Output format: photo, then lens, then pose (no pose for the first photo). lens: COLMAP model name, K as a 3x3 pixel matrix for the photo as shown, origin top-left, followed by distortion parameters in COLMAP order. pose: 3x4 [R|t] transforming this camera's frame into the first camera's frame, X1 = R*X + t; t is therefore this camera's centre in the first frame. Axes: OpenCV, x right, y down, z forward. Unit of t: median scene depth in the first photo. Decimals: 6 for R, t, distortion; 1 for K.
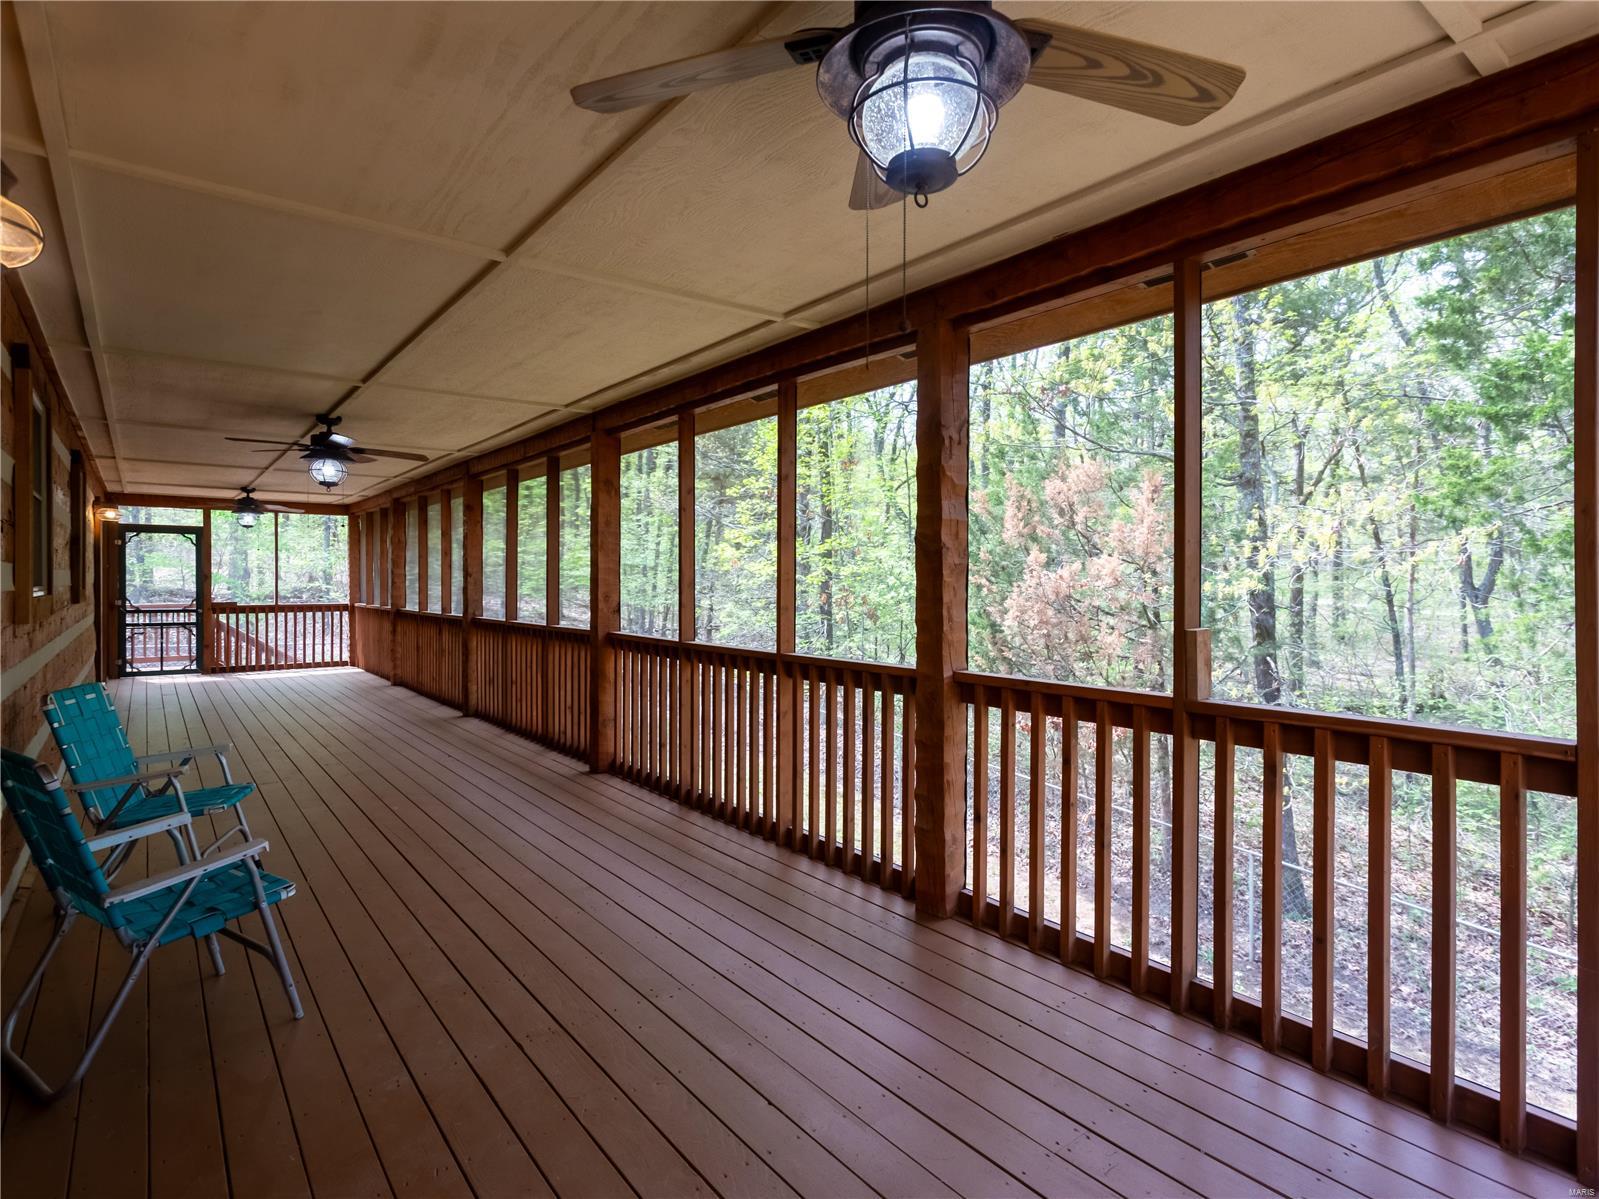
lens RADIAL K [[847.4, 0, 788.2], [0, 847.4, 592.3], [0, 0, 1]] dist [0.001729, 0.007338]
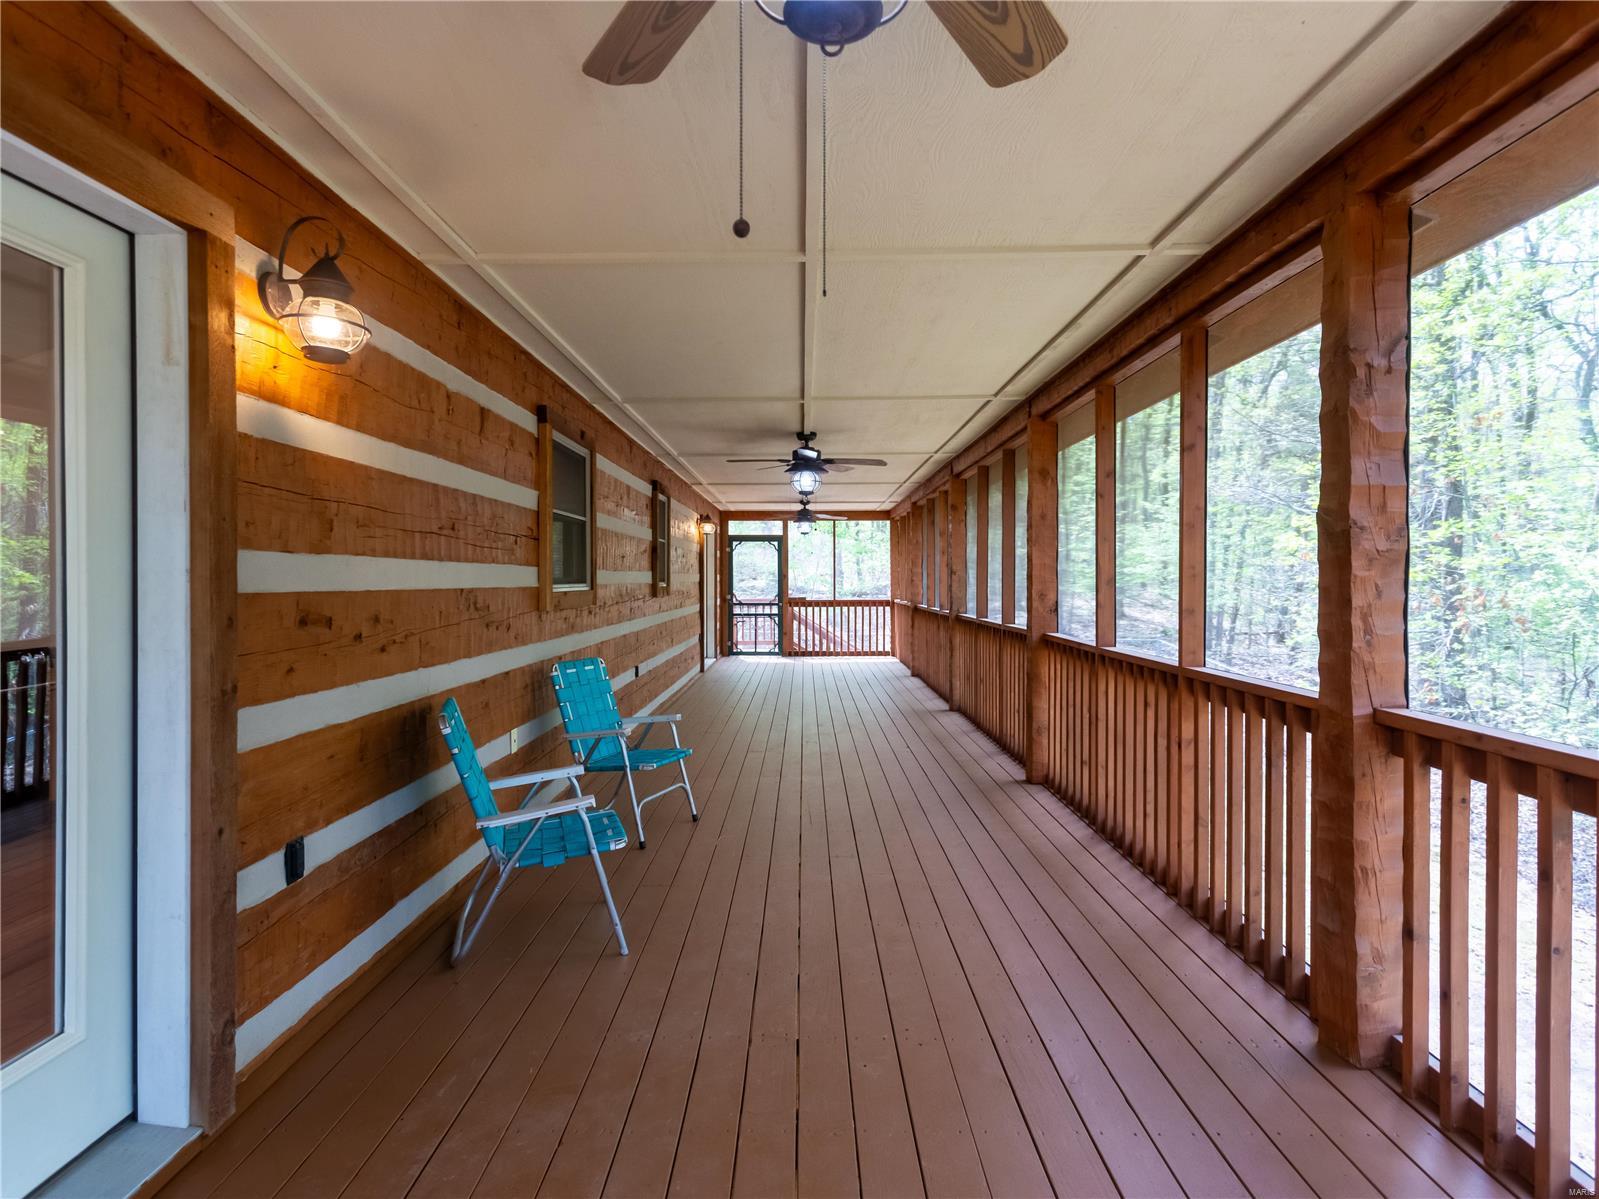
lens RADIAL K [[847.4, 0, 796.2], [0, 847.4, 592.6], [0, 0, 1]] dist [0.001729, 0.007338]
pose [[0.790416, 0.006484, -0.612536, 0.101206], [-0.004998, 0.999979, 0.004136, -0.000059], [0.612550, -0.000207, 0.790432, 0.072728]]
